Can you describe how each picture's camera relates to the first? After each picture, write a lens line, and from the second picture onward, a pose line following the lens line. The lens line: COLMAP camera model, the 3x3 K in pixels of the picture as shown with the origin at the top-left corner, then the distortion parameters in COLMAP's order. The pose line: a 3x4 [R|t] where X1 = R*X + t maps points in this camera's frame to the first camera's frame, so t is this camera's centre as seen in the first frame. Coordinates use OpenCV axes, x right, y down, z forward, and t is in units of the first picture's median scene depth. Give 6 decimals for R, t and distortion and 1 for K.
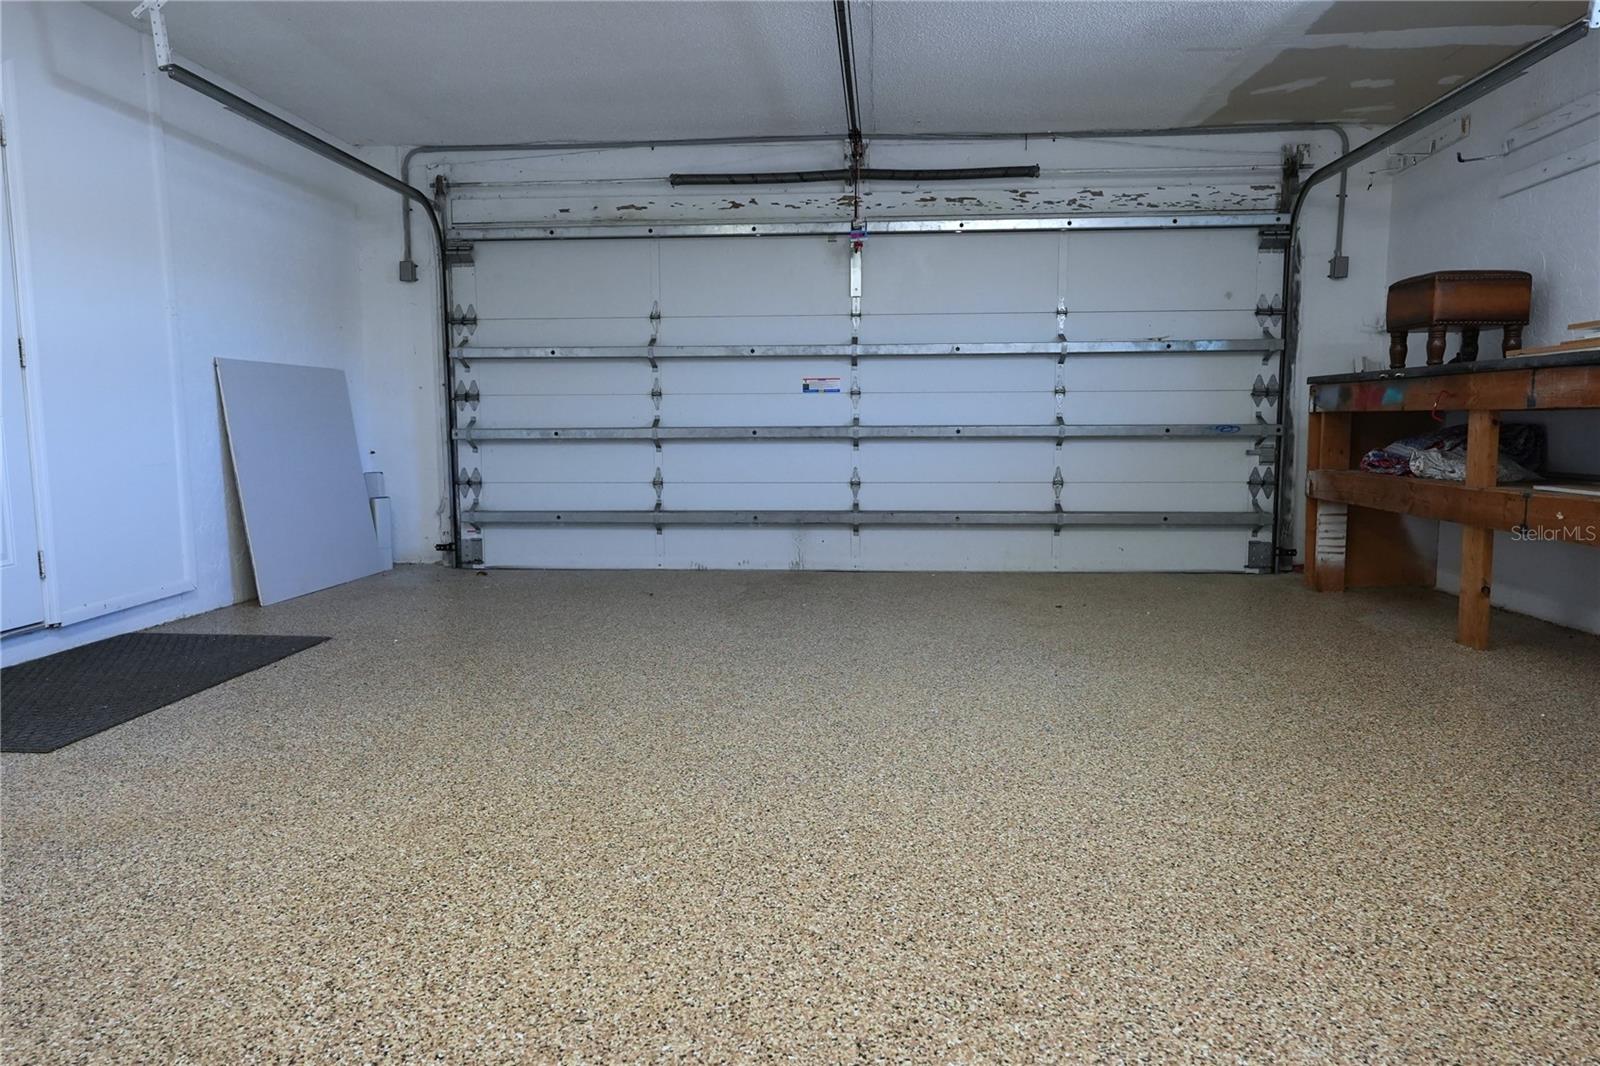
lens RADIAL K [[1038.1, 0, 800.0], [0, 1038.1, 533.0], [0, 0, 1]] dist [-0.001262, -0.000855]
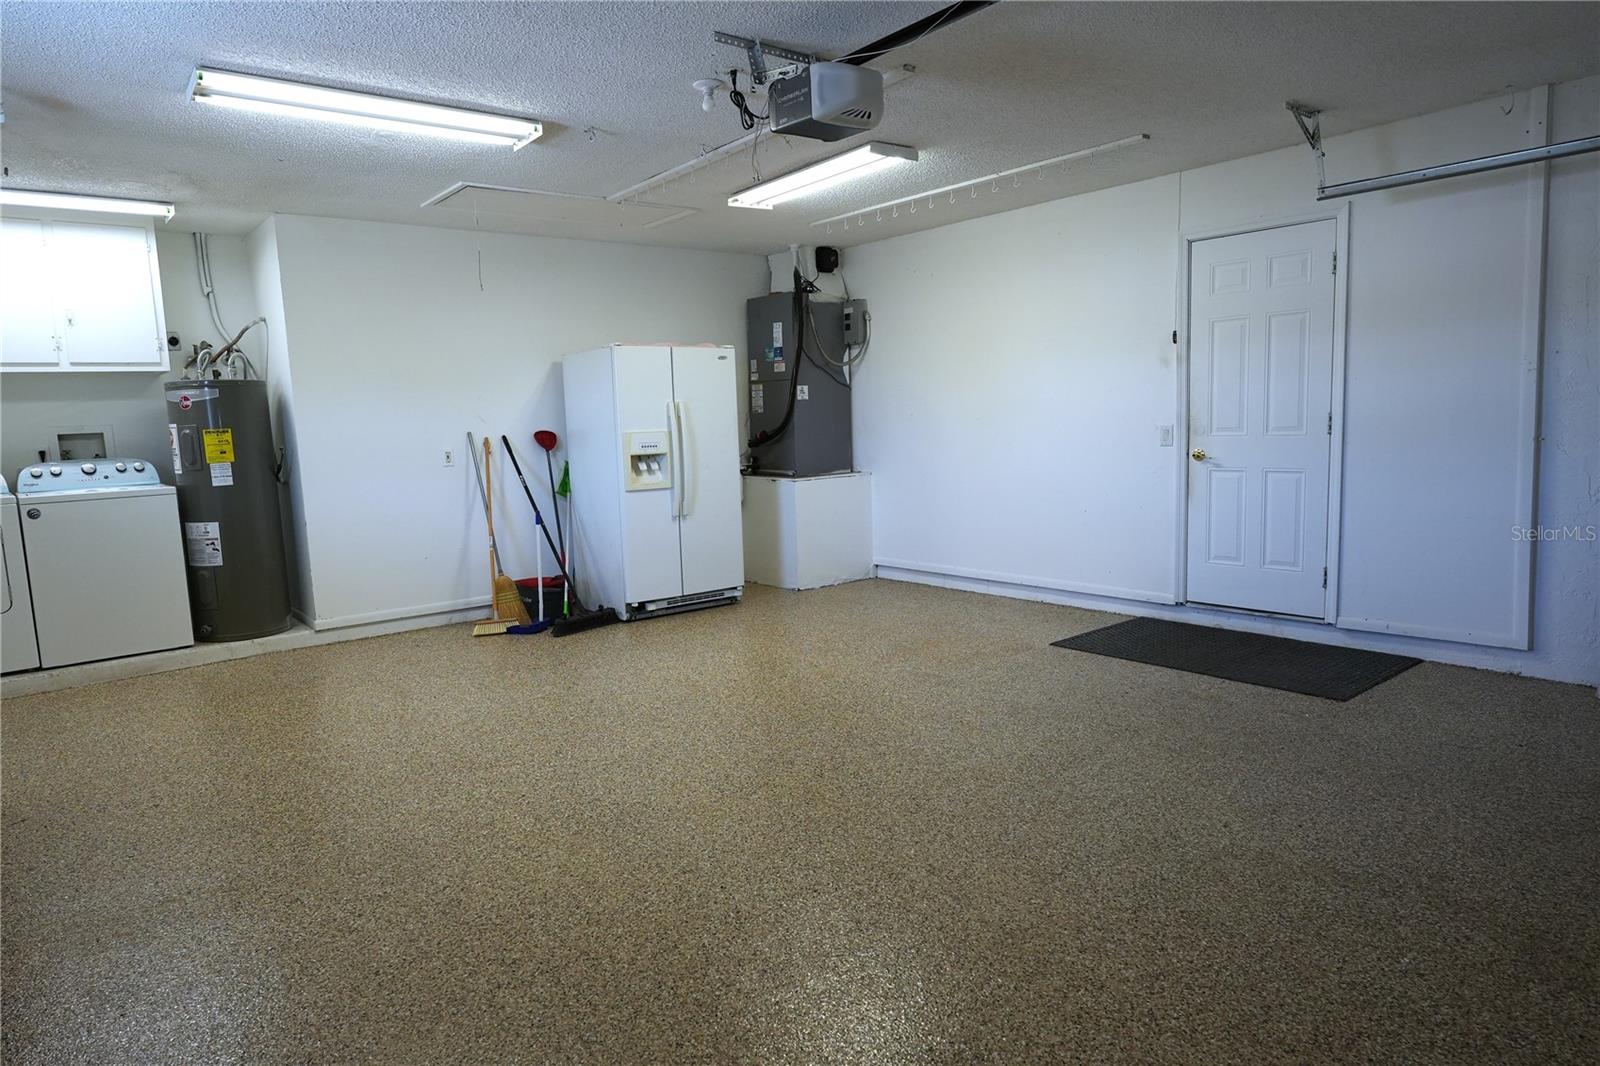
lens RADIAL K [[977.2, 0, 794.7], [0, 977.2, 533.0], [0, 0, 1]] dist [-0.000104, 0.000706]
pose [[-0.733004, 0.116002, -0.670260, 0.937280], [-0.030340, 0.978795, 0.202581, -0.391944], [0.679547, 0.168829, -0.713941, 2.111533]]
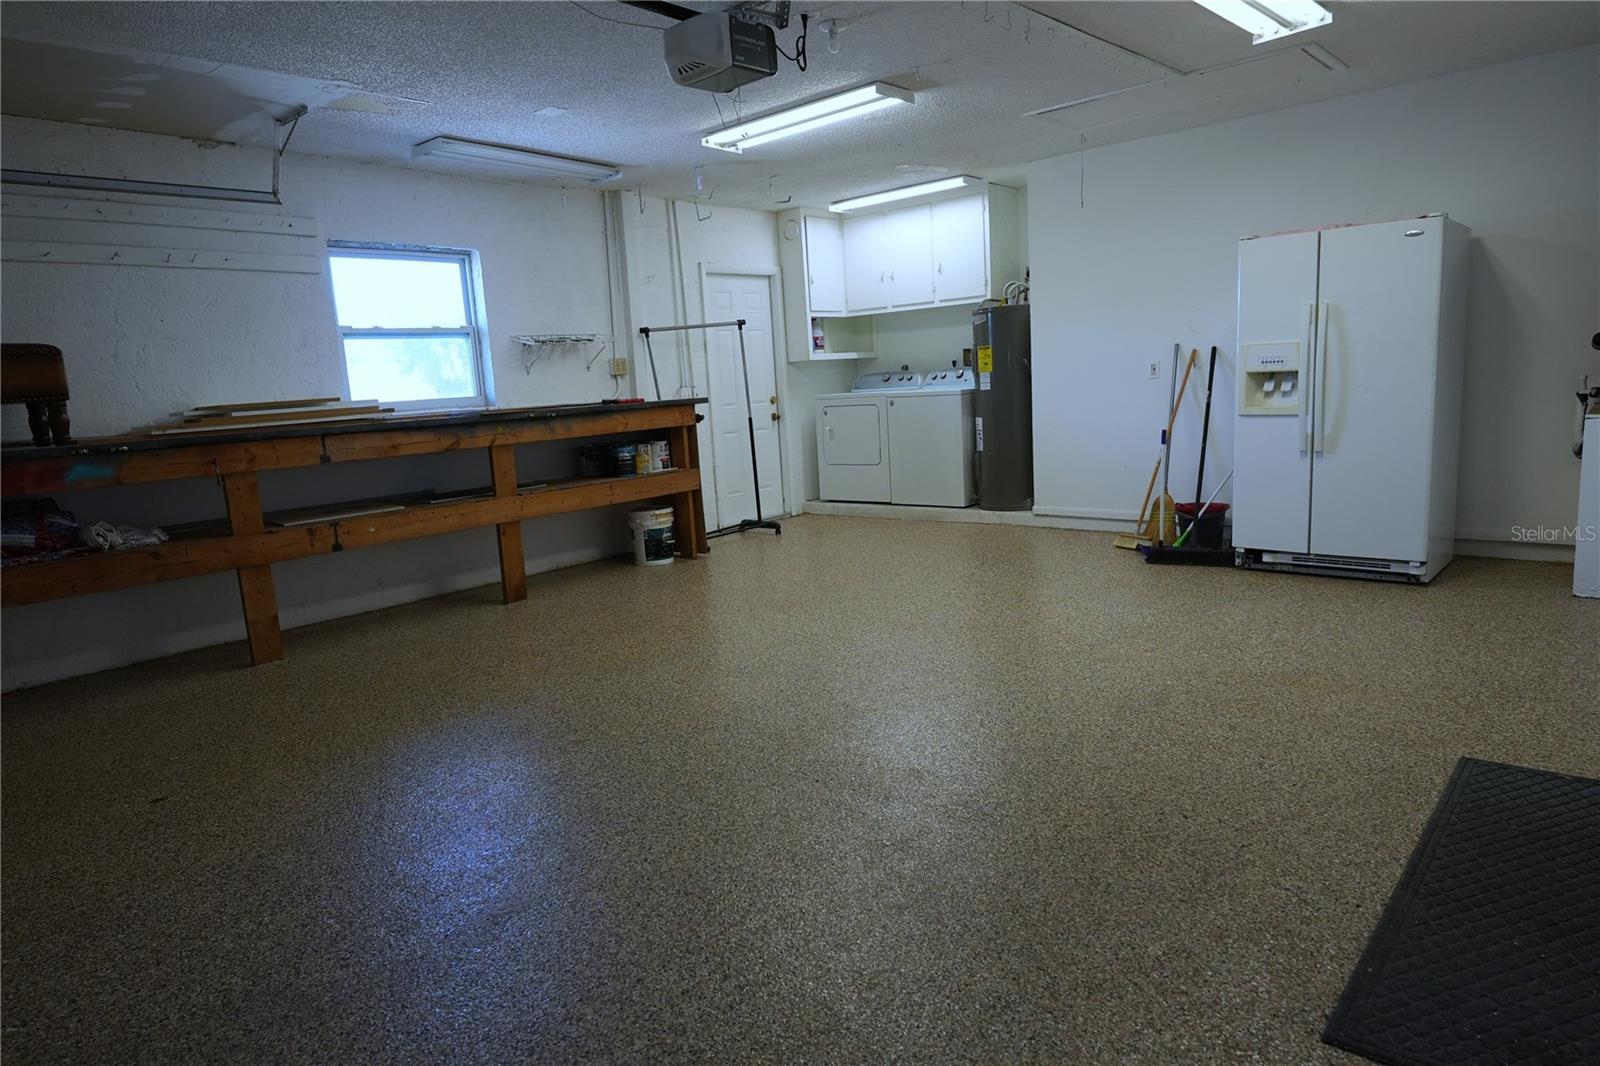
lens RADIAL K [[977.2, 0, 794.7], [0, 977.2, 533.0], [0, 0, 1]] dist [-0.000104, 0.000706]
pose [[-0.788684, -0.044426, 0.613191, -0.844048], [0.128612, 0.963396, 0.235219, -0.355126], [-0.601195, 0.264377, -0.754101, 2.245351]]
